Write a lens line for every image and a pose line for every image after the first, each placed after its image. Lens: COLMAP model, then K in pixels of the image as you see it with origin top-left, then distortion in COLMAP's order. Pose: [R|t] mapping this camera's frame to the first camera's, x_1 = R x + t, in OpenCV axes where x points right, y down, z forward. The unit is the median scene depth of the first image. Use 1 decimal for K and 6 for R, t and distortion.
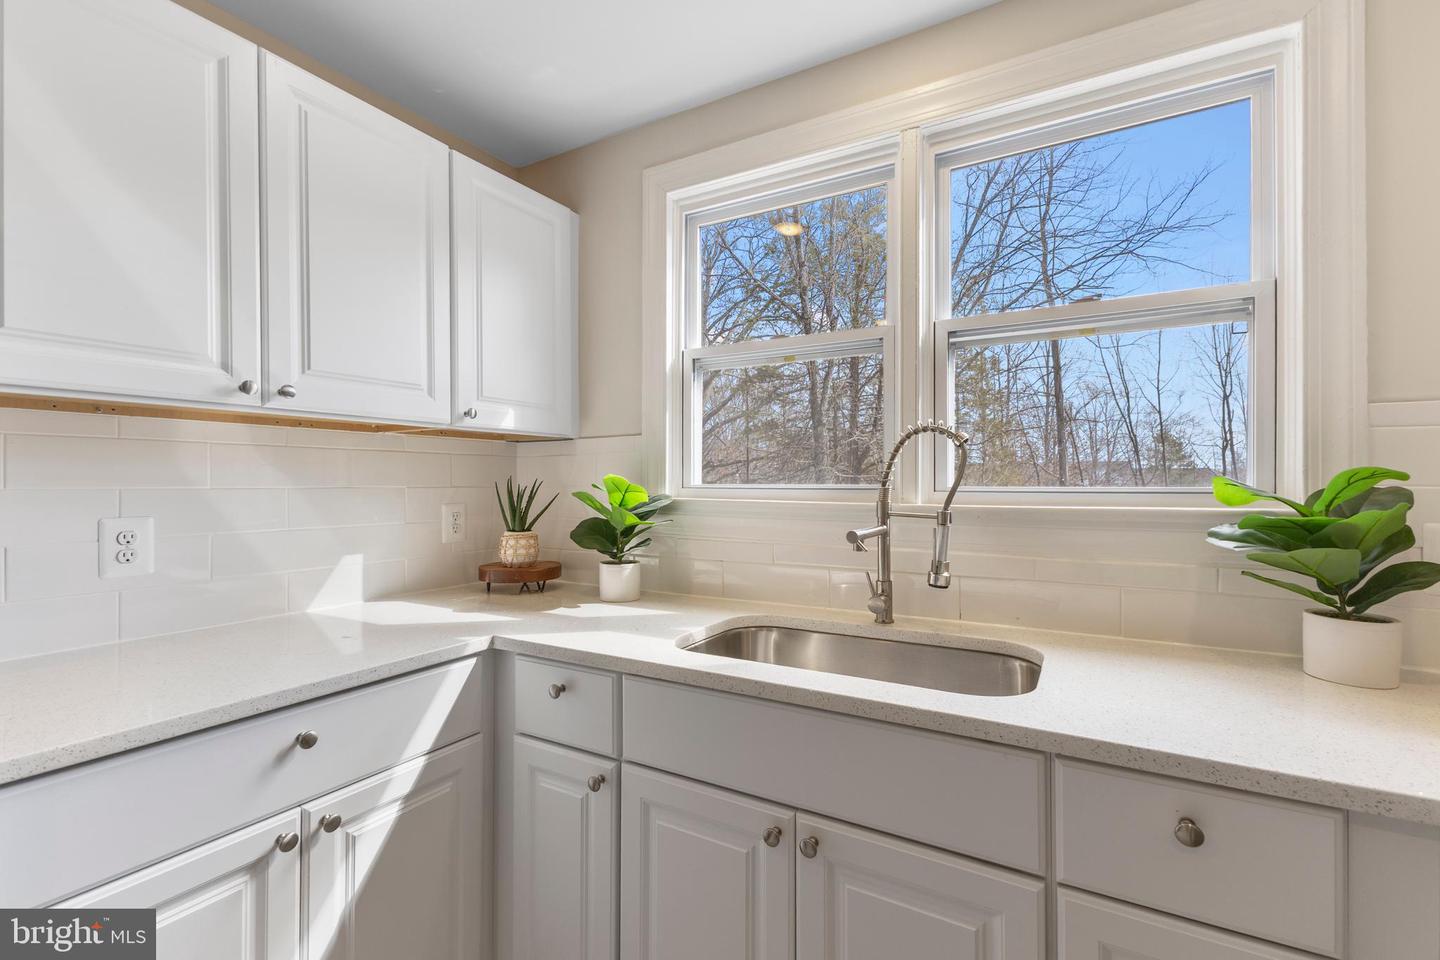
lens RADIAL K [[628.3, 0, 731.0], [0, 628.3, 478.7], [0, 0, 1]] dist [0.011562, -0.001740]
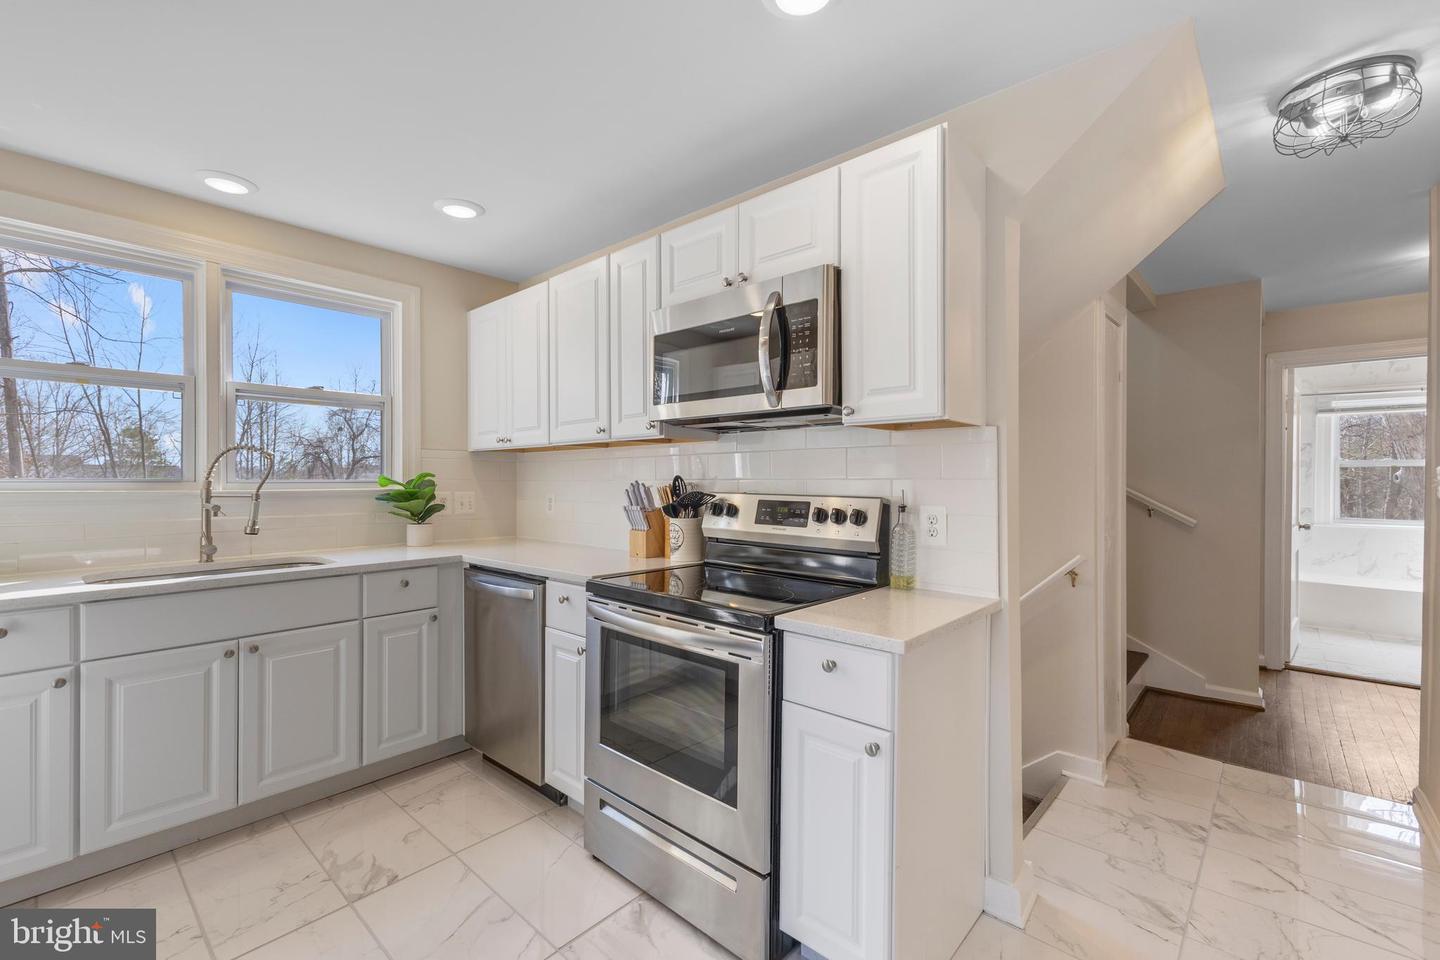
lens RADIAL K [[628.3, 0, 720.1], [0, 628.3, 478.2], [0, 0, 1]] dist [0.011562, -0.001740]
pose [[0.202080, 0.002142, 0.979367, -1.330404], [-0.003621, 0.999992, -0.001440, 0.005829], [-0.979362, -0.003255, 0.202086, -0.782724]]
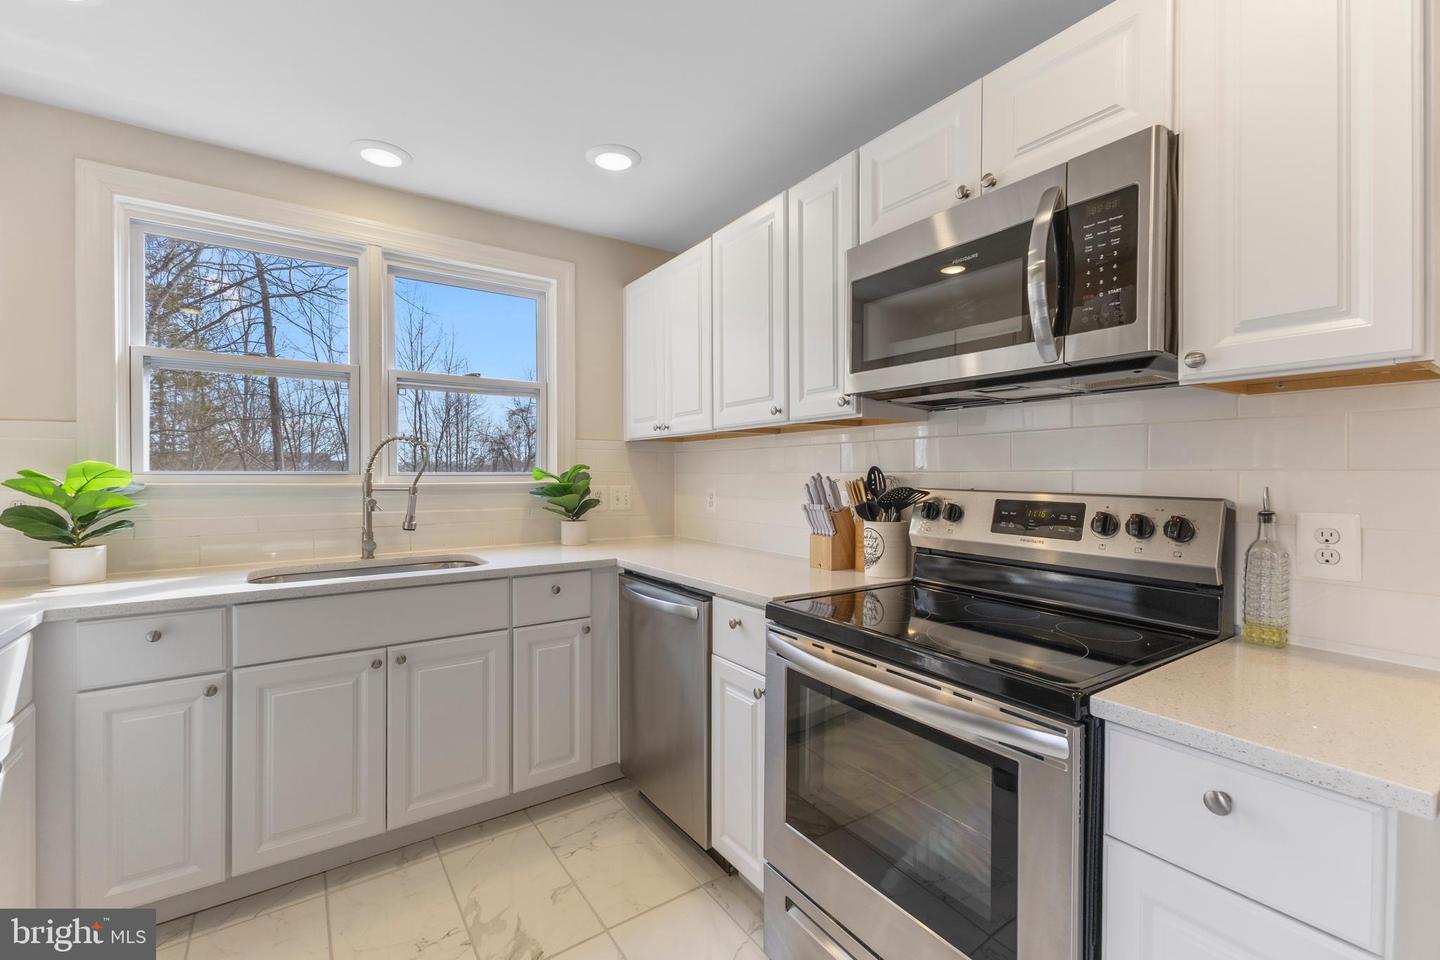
lens RADIAL K [[628.3, 0, 710.2], [0, 628.3, 474.0], [0, 0, 1]] dist [0.011562, -0.001740]
pose [[0.437423, -0.001734, 0.899254, -0.961087], [-0.003163, 0.999989, 0.003466, 0.009395], [-0.899250, -0.004361, 0.437413, -0.552502]]
